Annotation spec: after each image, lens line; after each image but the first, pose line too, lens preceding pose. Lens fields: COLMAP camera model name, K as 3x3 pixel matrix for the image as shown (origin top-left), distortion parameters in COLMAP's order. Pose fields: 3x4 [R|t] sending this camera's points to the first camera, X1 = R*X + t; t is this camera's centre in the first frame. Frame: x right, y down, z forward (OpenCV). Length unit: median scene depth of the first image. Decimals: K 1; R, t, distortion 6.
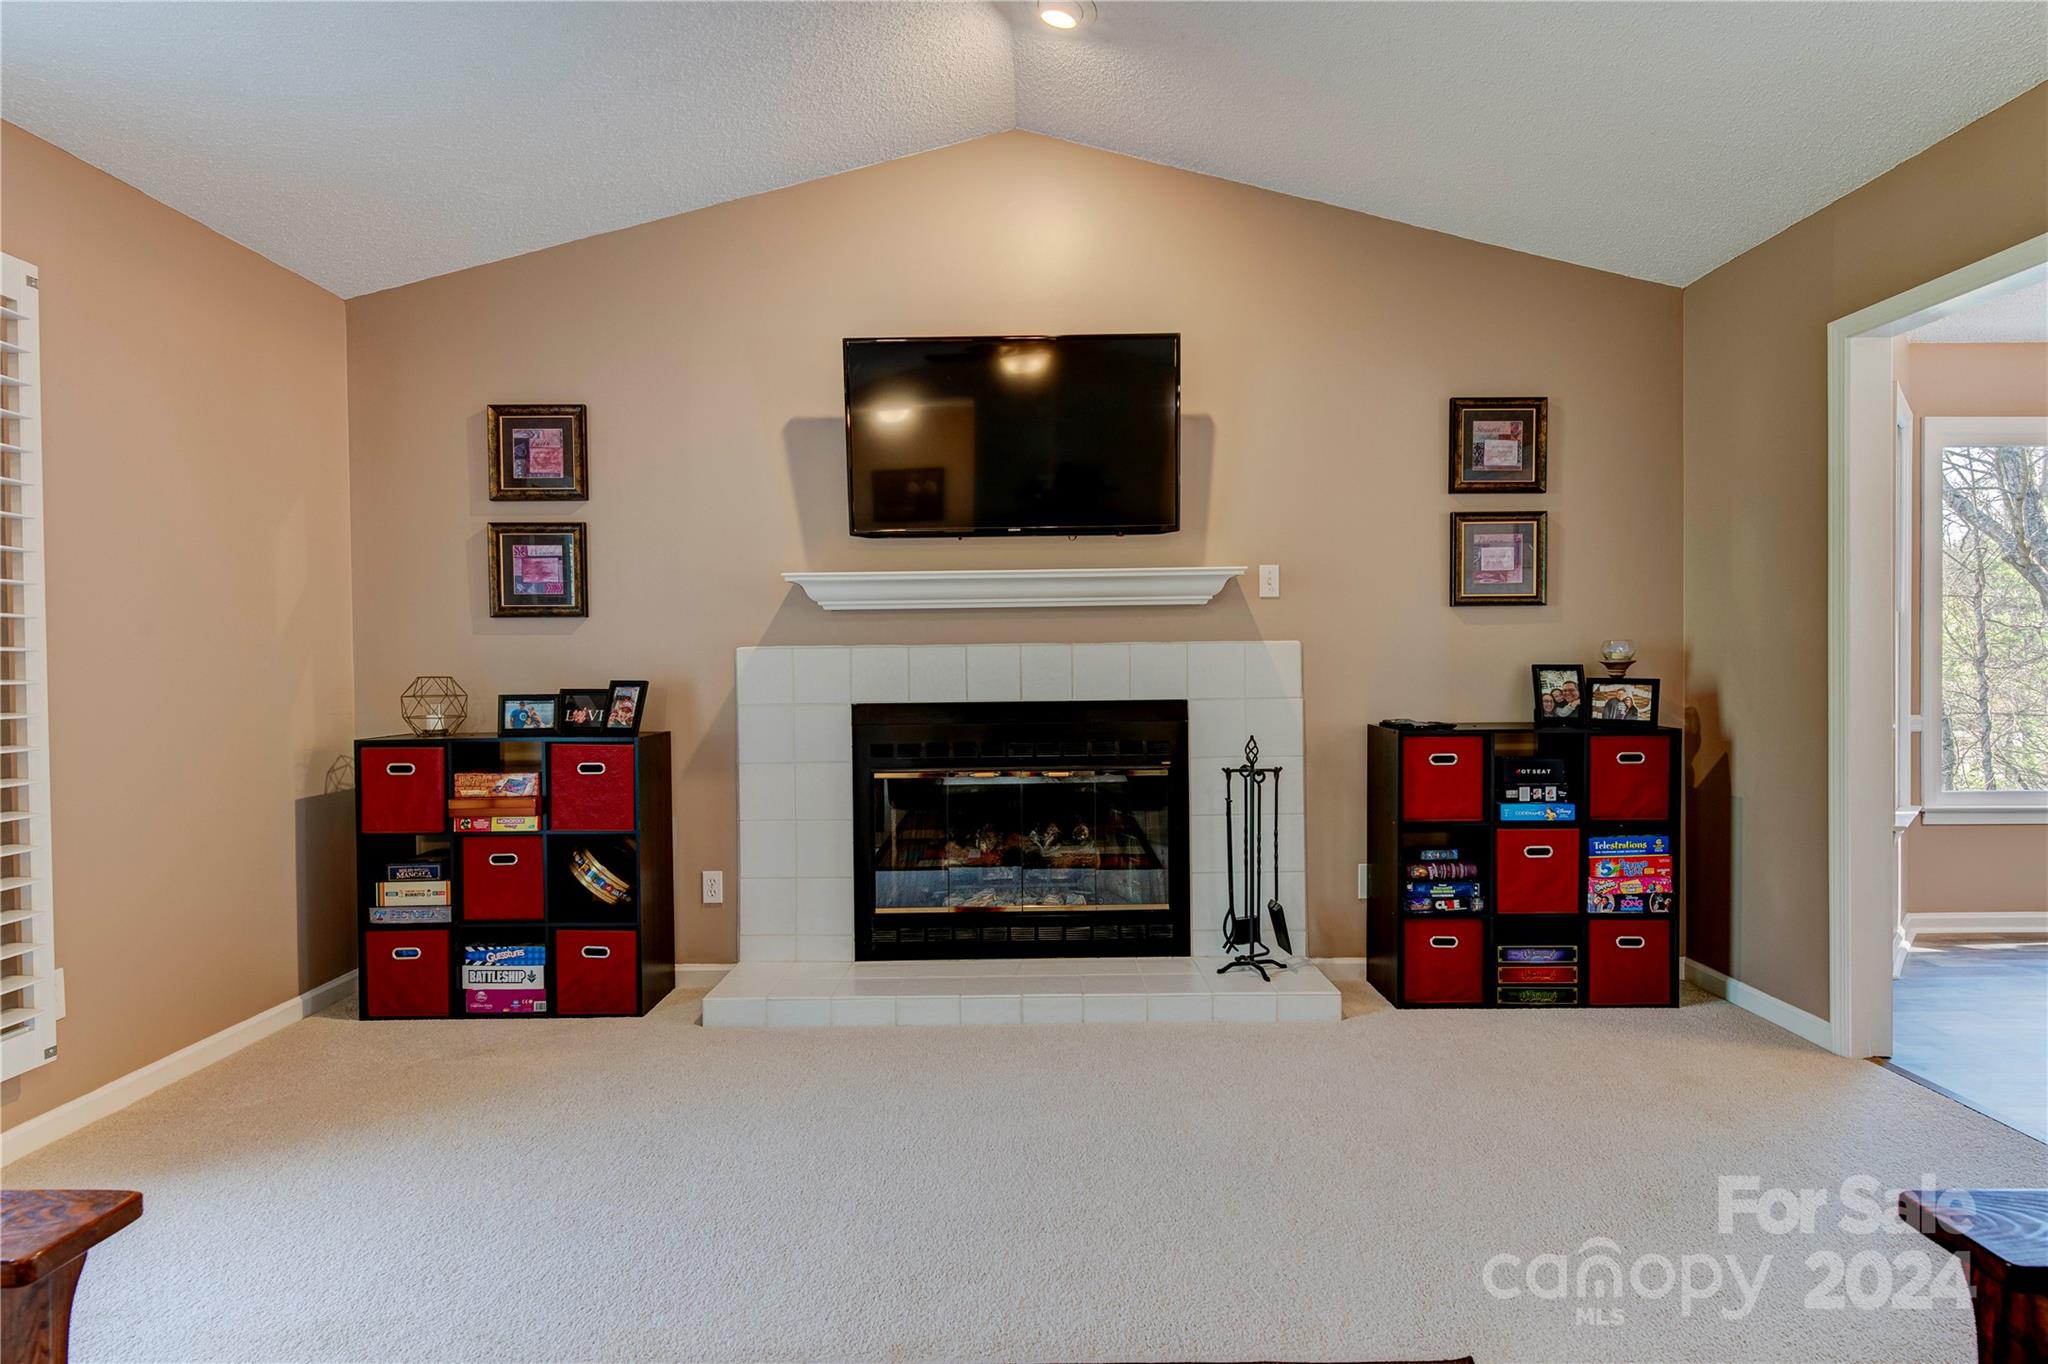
lens RADIAL K [[1019.3, 0, 1028.8], [0, 1019.3, 674.1], [0, 0, 1]] dist [0.011798, -0.001274]
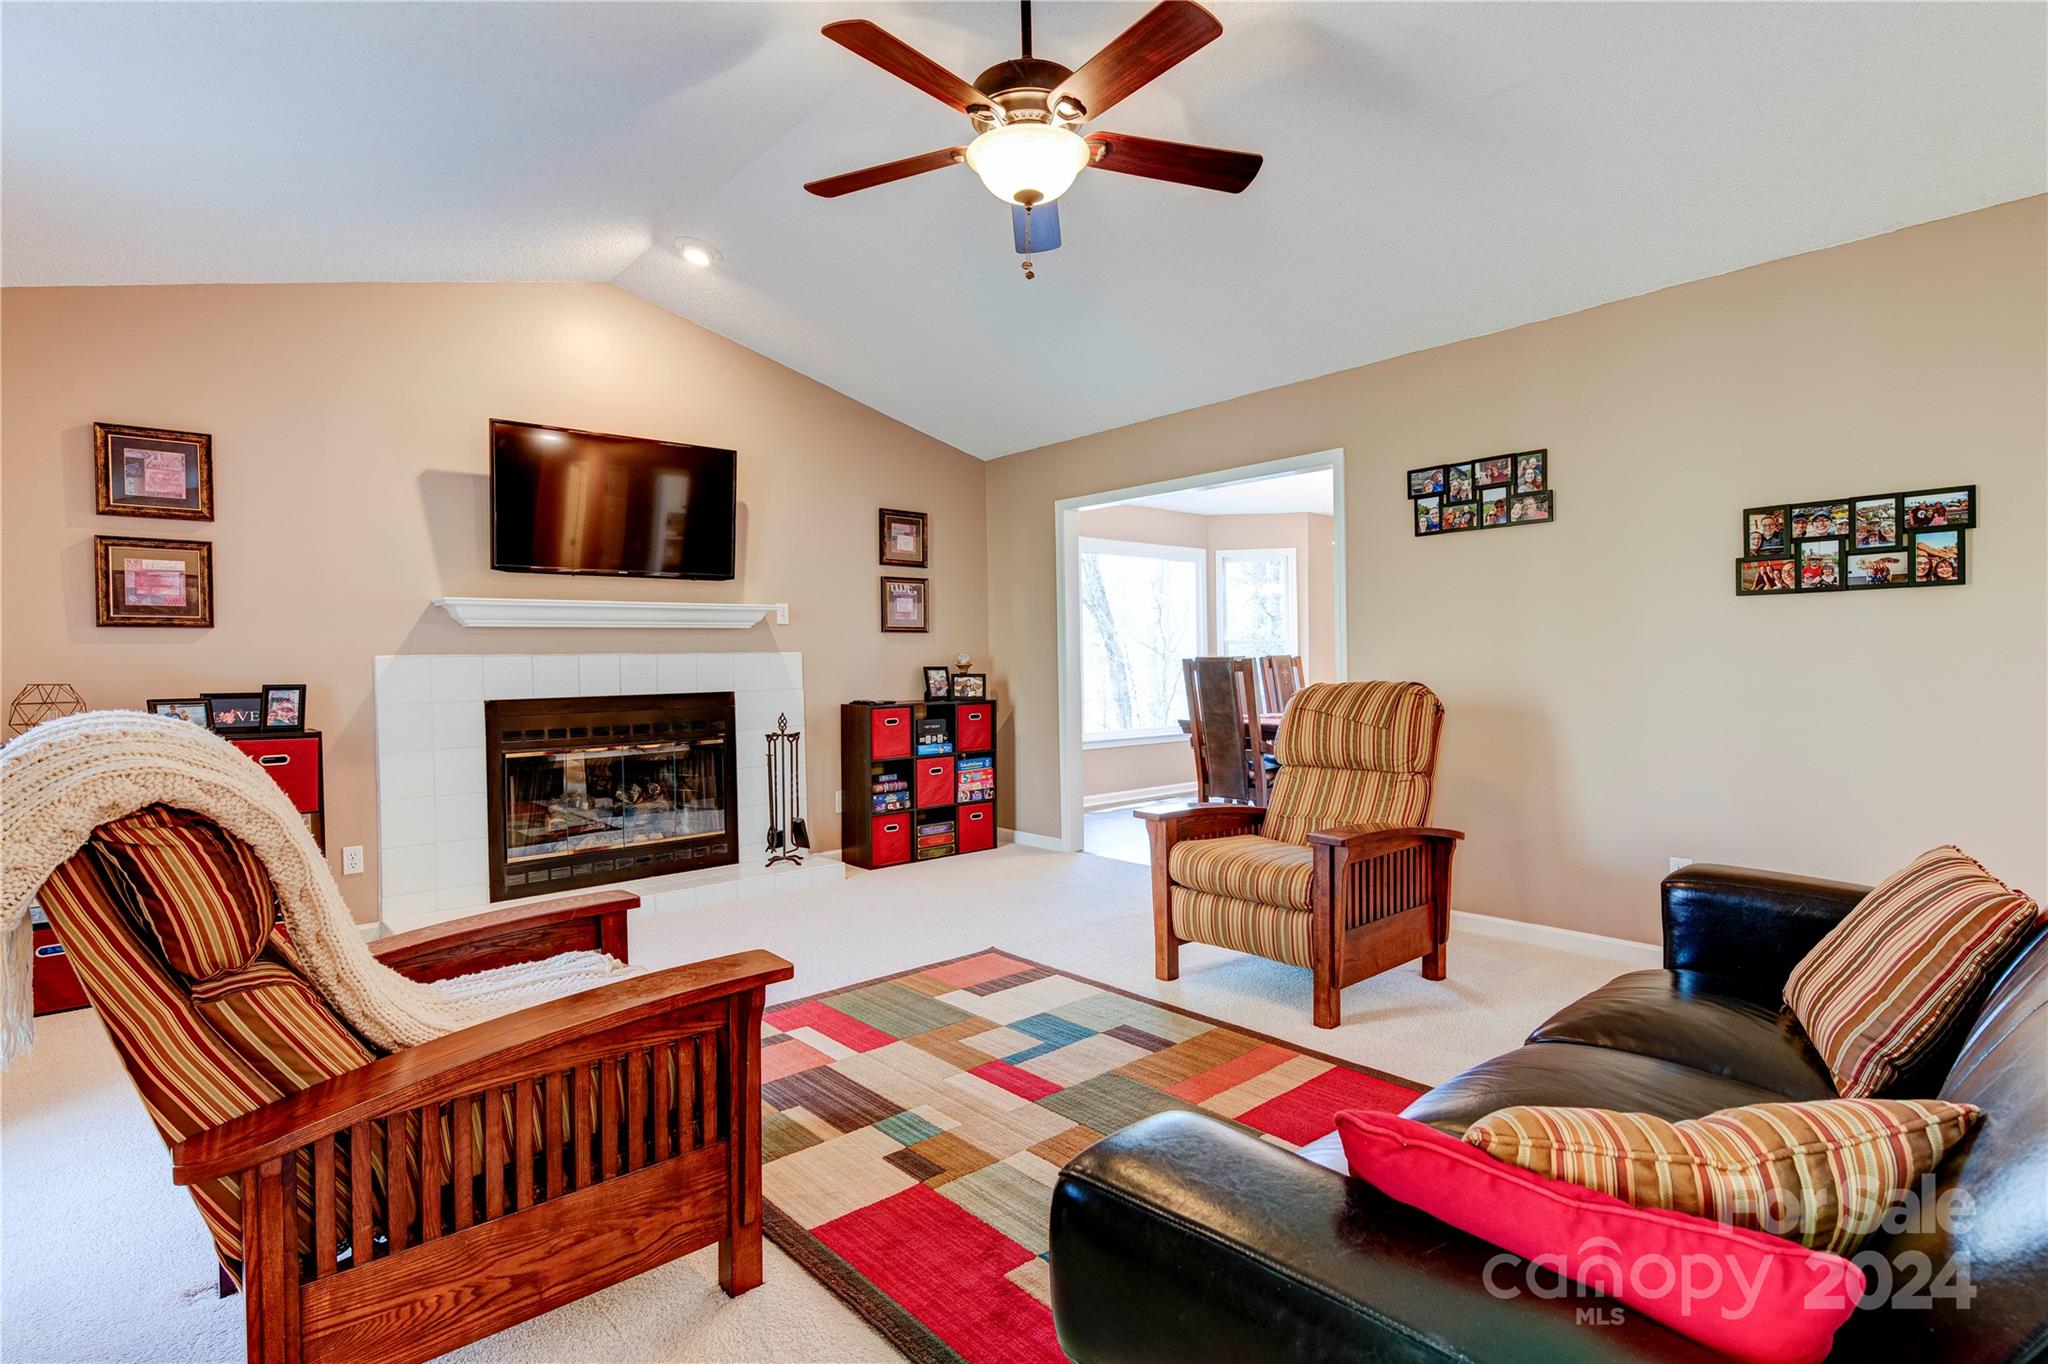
lens RADIAL K [[1019.3, 0, 1028.8], [0, 1019.3, 674.1], [0, 0, 1]] dist [0.011798, -0.001274]
pose [[0.746587, -0.009931, 0.665214, -0.532584], [0.016705, 0.999853, -0.003822, 0.012803], [-0.665079, 0.013966, 0.746643, -0.416505]]
